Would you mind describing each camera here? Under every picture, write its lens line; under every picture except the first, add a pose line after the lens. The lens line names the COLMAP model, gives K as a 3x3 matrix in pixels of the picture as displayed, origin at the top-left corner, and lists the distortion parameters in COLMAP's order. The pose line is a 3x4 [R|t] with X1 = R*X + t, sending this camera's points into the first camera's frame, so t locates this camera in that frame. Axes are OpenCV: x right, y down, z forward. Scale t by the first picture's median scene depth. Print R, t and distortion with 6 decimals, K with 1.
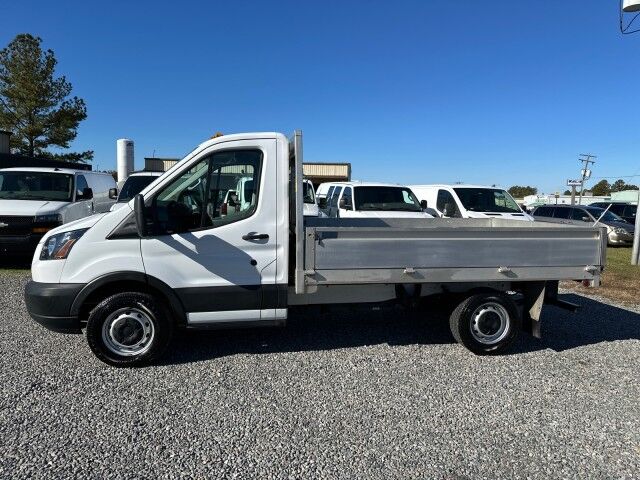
lens RADIAL K [[444.0, 0, 323.3], [0, 444.0, 242.7], [0, 0, 1]] dist [0.068400, -0.088842]
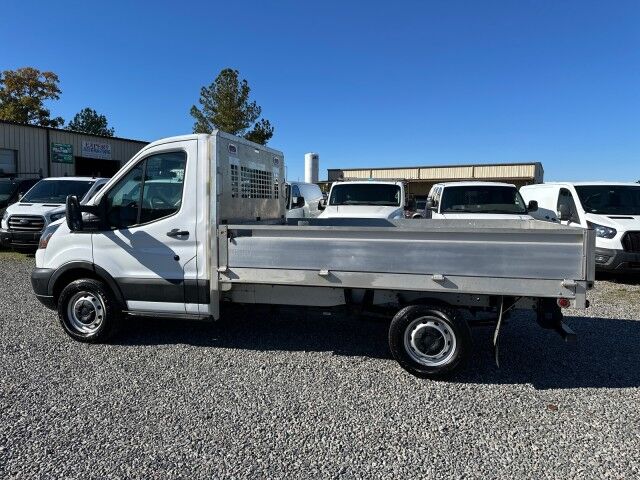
lens RADIAL K [[444.0, 0, 321.0], [0, 444.0, 241.4], [0, 0, 1]] dist [0.068400, -0.088842]
pose [[0.914760, 0.020919, -0.403455, 0.521987], [-0.027973, 0.999541, -0.011597, 0.007357], [0.403028, 0.021895, 0.914926, 0.144245]]
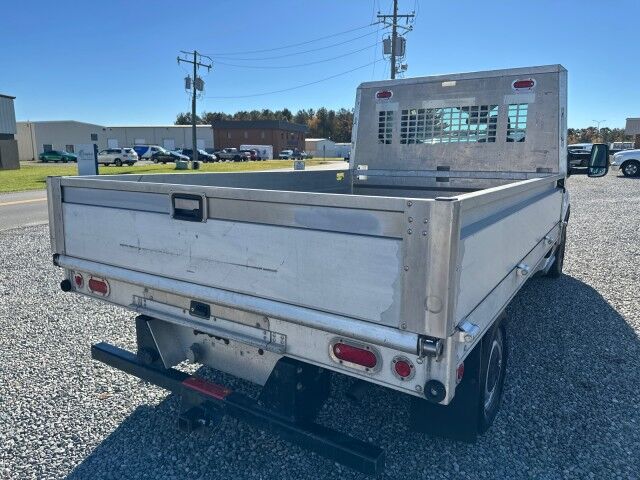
lens RADIAL K [[444.0, 0, 328.4], [0, 444.0, 244.3], [0, 0, 1]] dist [0.068400, -0.088842]
pose [[-0.671139, 0.120307, -0.731505, 0.799558], [-0.090859, 0.965956, 0.242227, -0.110442], [0.735743, 0.229032, -0.637359, 1.574177]]
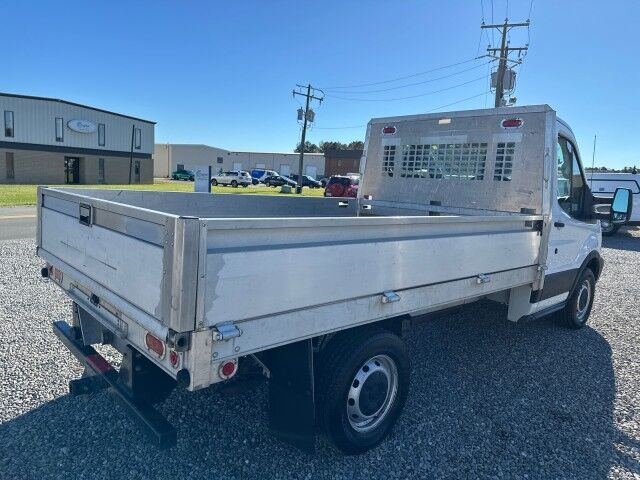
lens RADIAL K [[444.0, 0, 326.4], [0, 444.0, 245.7], [0, 0, 1]] dist [0.068400, -0.088842]
pose [[-0.830470, 0.010445, -0.556965, 0.650927], [-0.128720, 0.969168, 0.210105, -0.140786], [0.541987, 0.246179, -0.803521, 1.776605]]
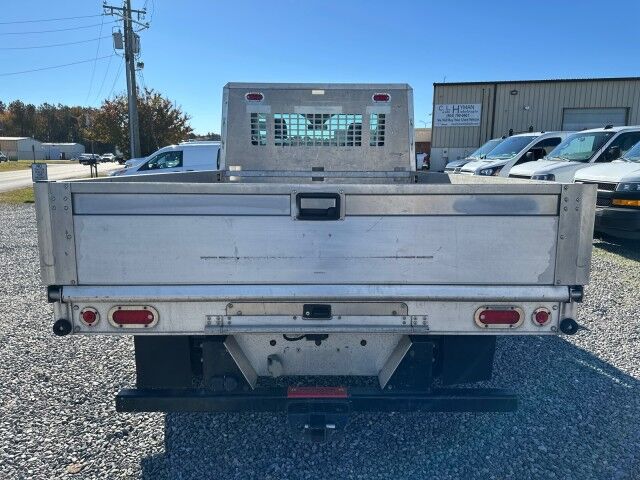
lens RADIAL K [[444.0, 0, 323.3], [0, 444.0, 241.7], [0, 0, 1]] dist [0.068400, -0.088842]
pose [[-0.162969, 0.155430, -0.974311, 0.959810], [-0.103125, 0.979421, 0.173494, -0.073109], [0.981227, 0.128750, -0.143586, 1.294937]]
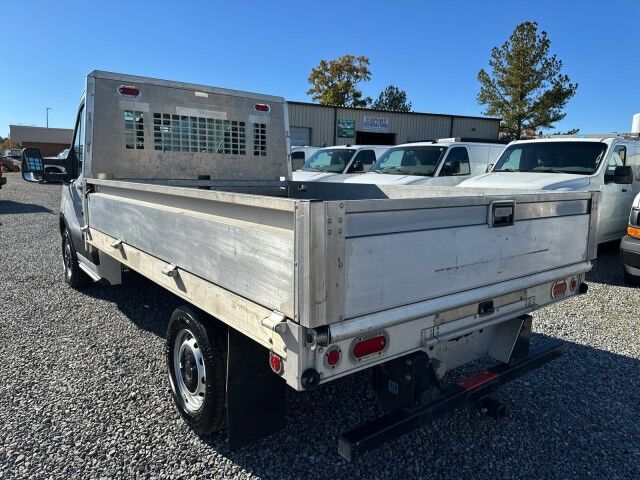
lens RADIAL K [[444.0, 0, 319.4], [0, 444.0, 240.8], [0, 0, 1]] dist [0.068400, -0.088842]
pose [[0.469279, 0.125931, -0.874025, 0.892808], [-0.099489, 0.991017, 0.089370, -0.033709], [0.877428, 0.045017, 0.477592, 0.877231]]
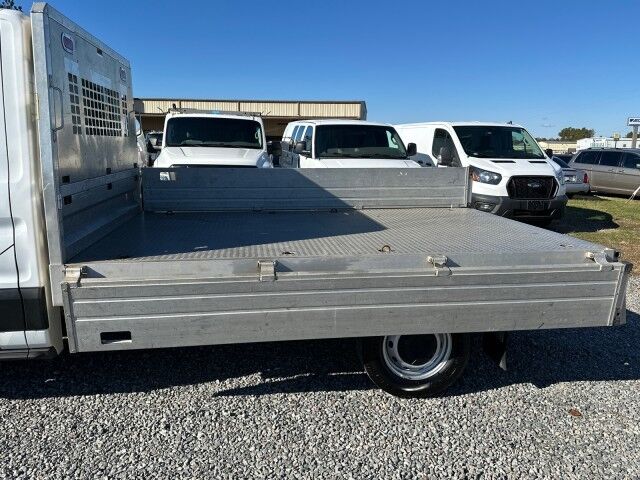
lens RADIAL K [[509.8, 0, 320.4], [0, 509.8, 241.0], [0, 0, 1]] dist [0.067710, -0.082886]
pose [[0.999257, -0.002268, -0.038483, 0.270739], [0.005561, 0.996308, 0.085675, -0.017882], [0.038146, -0.085825, 0.995580, 0.333154]]
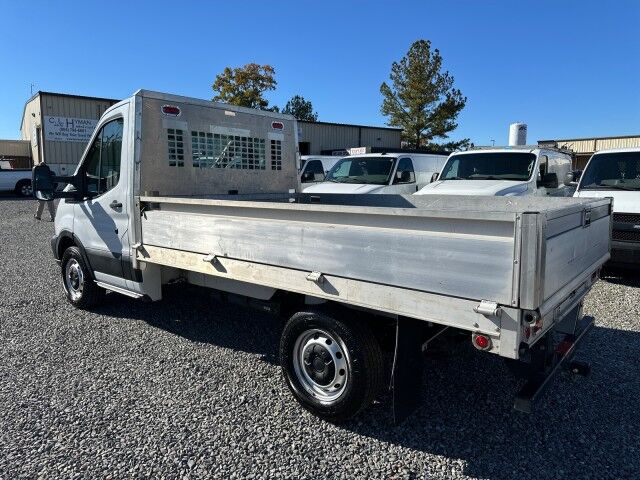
lens RADIAL K [[444.0, 0, 317.3], [0, 444.0, 242.4], [0, 0, 1]] dist [0.068400, -0.088842]
pose [[0.641601, 0.088845, -0.761875, 0.811618], [-0.067200, 0.995961, 0.059551, -0.018552], [0.764089, 0.012990, 0.644980, 0.614792]]
